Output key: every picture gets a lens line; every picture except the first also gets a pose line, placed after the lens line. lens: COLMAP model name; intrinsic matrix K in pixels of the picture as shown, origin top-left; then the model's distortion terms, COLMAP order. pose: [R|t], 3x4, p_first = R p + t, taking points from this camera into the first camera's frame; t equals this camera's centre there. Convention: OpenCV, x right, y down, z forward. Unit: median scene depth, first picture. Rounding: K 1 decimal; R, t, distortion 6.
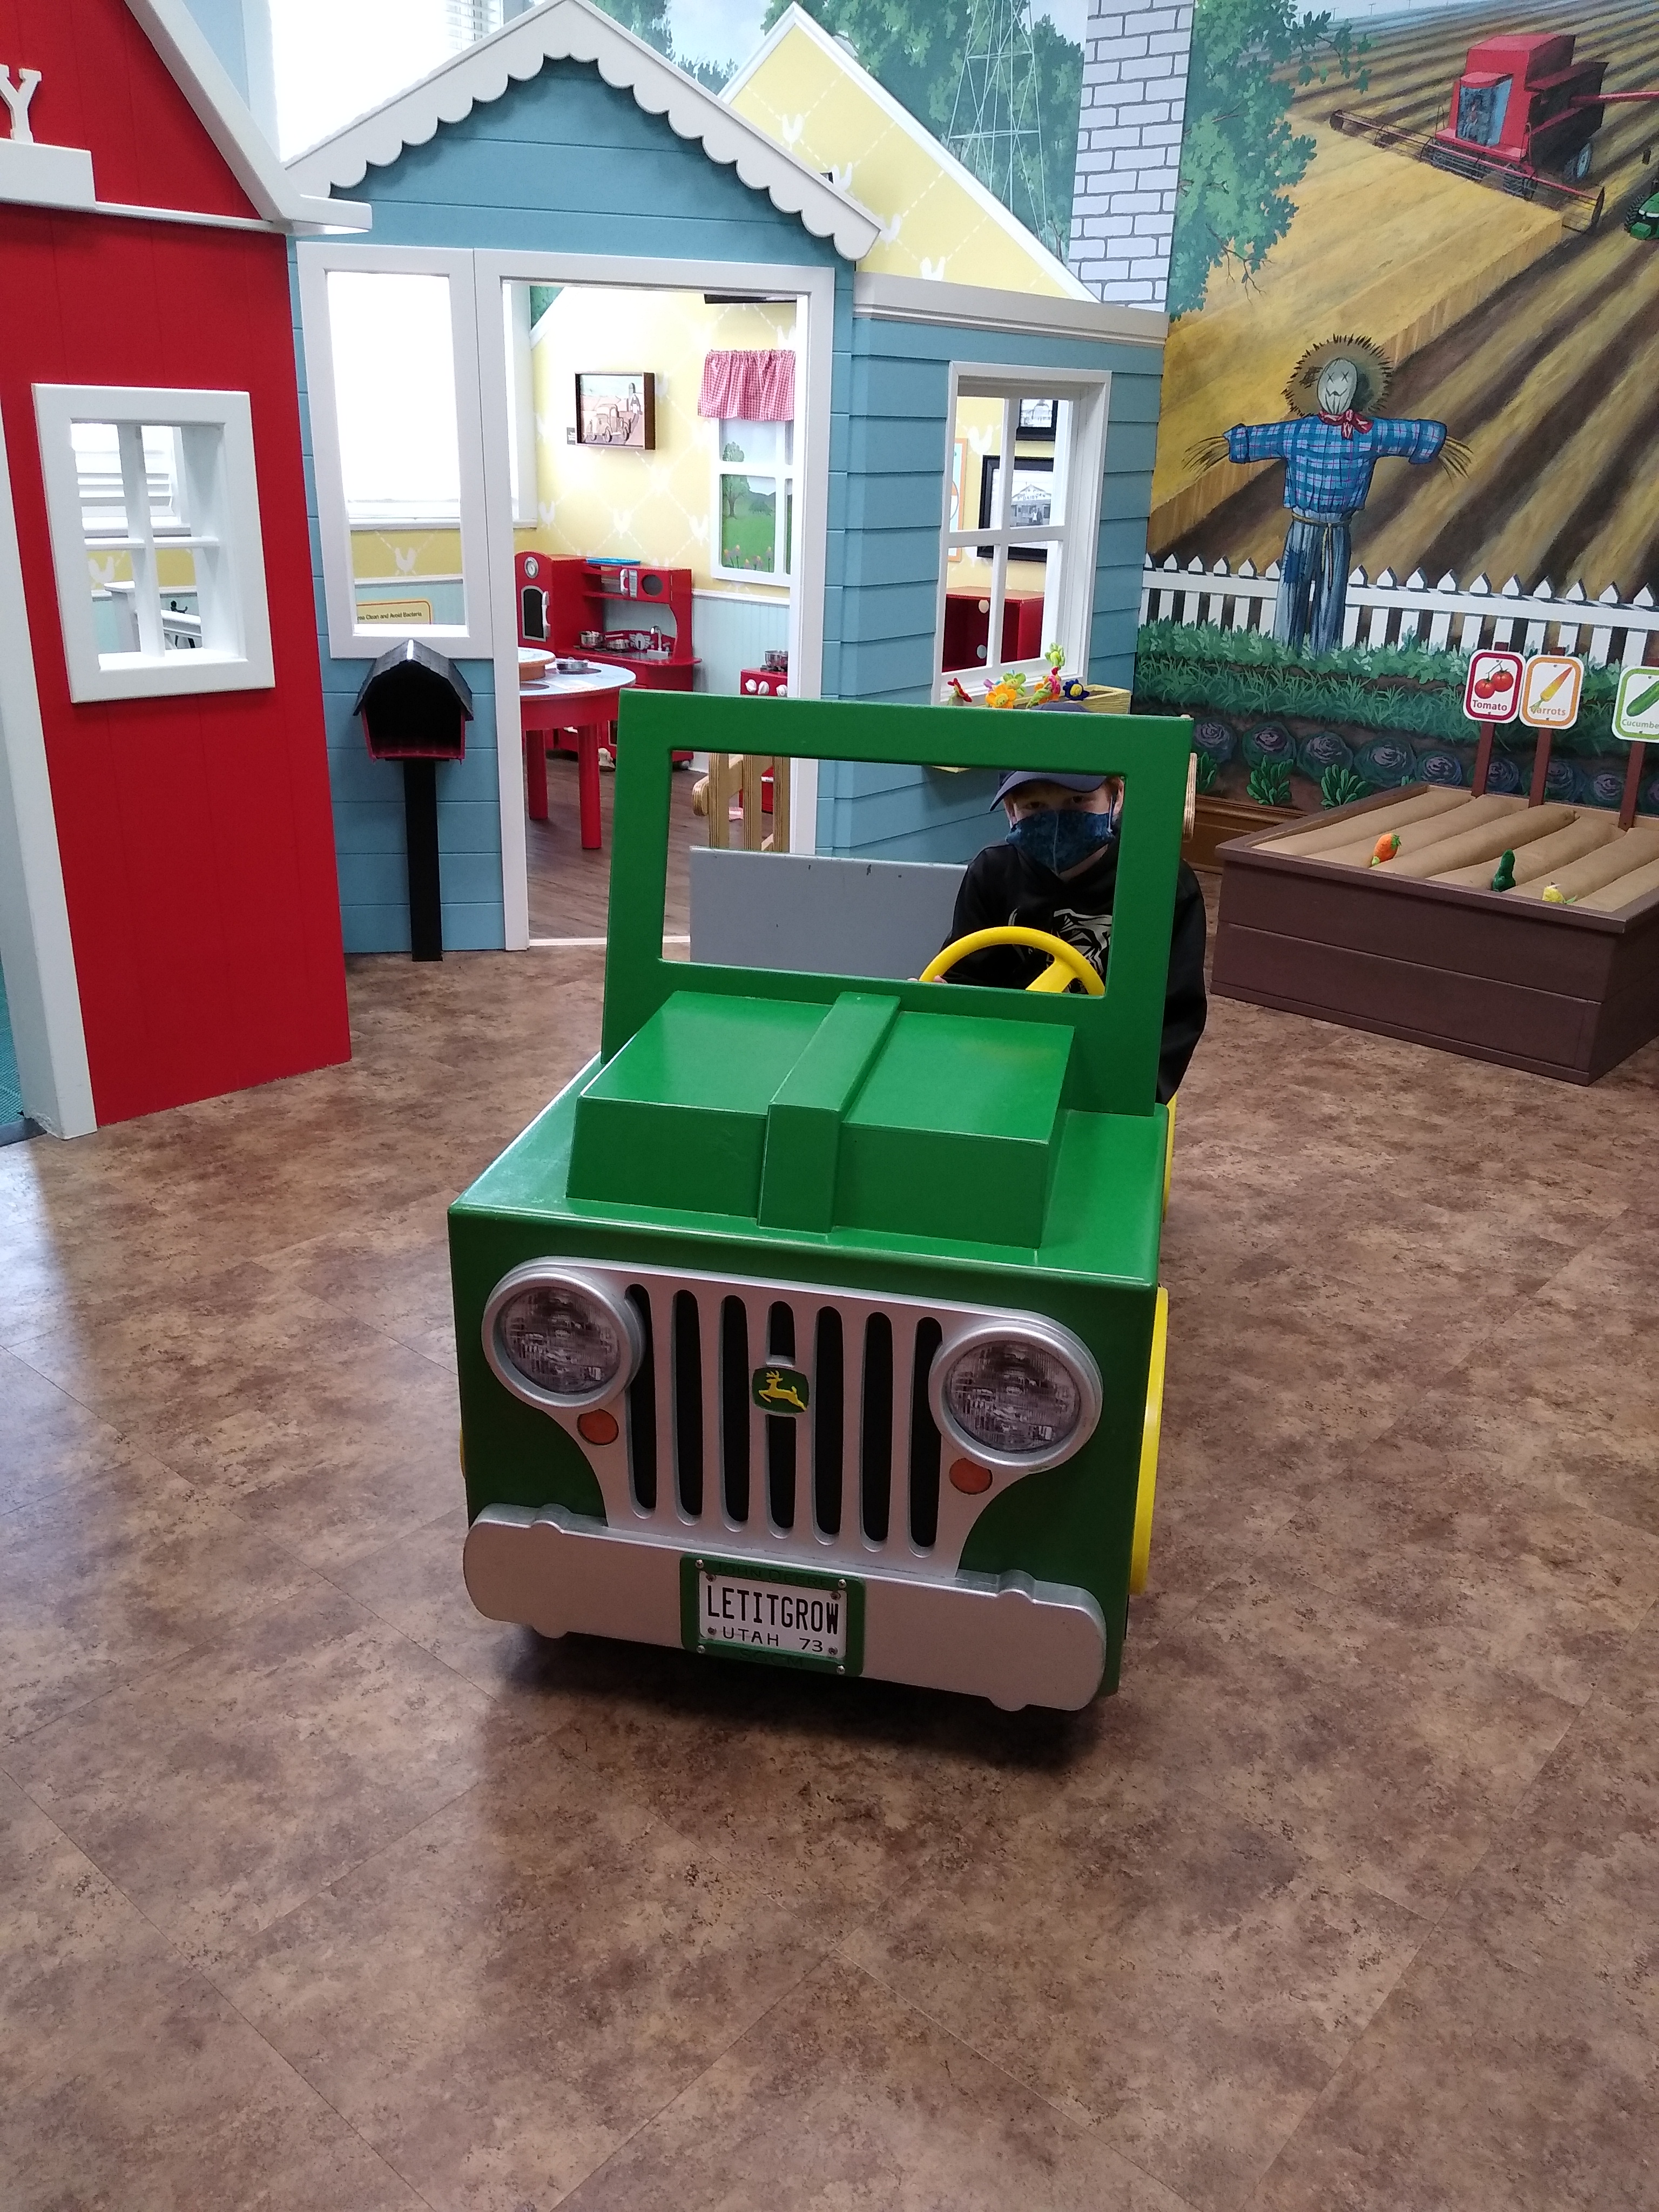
lens RADIAL K [[1745.4, 0, 841.4], [0, 1745.4, 1109.8], [0, 0, 1]] dist [0.017167, 0.002067]
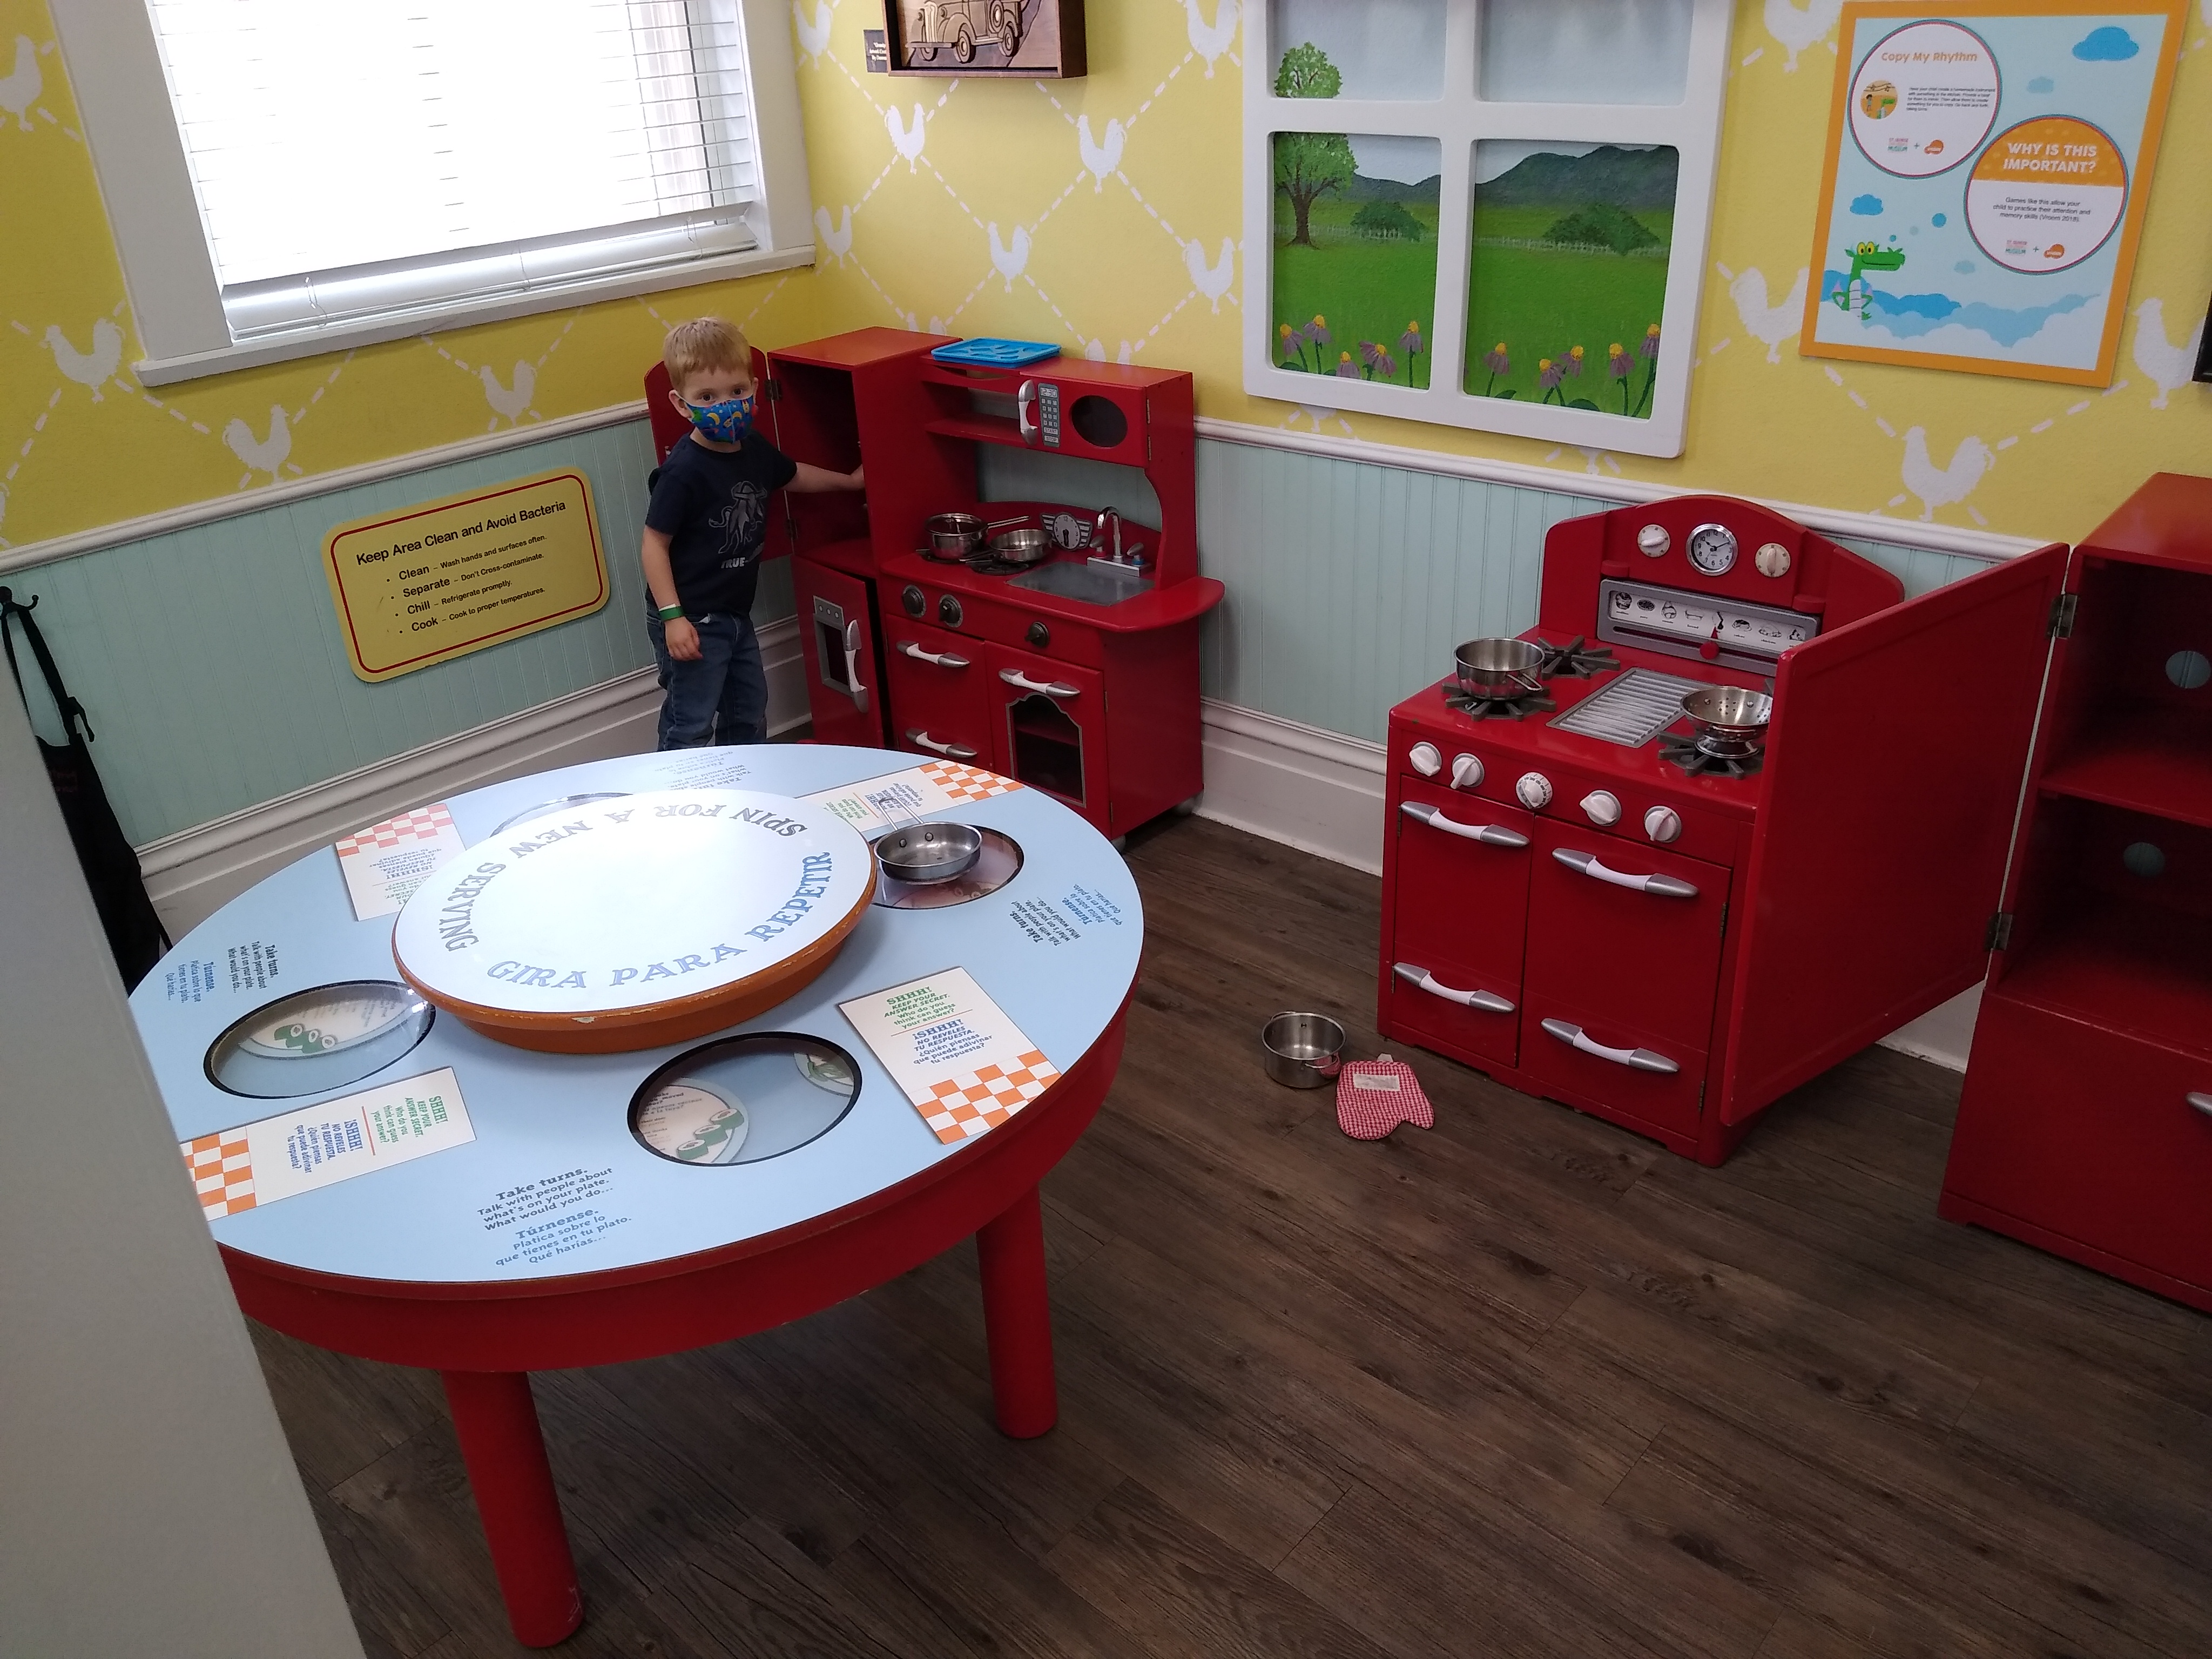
lens RADIAL K [[1745.4, 0, 1093.0], [0, 1745.4, 828.8], [0, 0, 1]] dist [0.017167, 0.002067]
pose [[0.996158, -0.054863, -0.068254, -0.086680], [0.060758, 0.994309, 0.087514, -0.240268], [0.063064, -0.091325, 0.993822, 0.586444]]
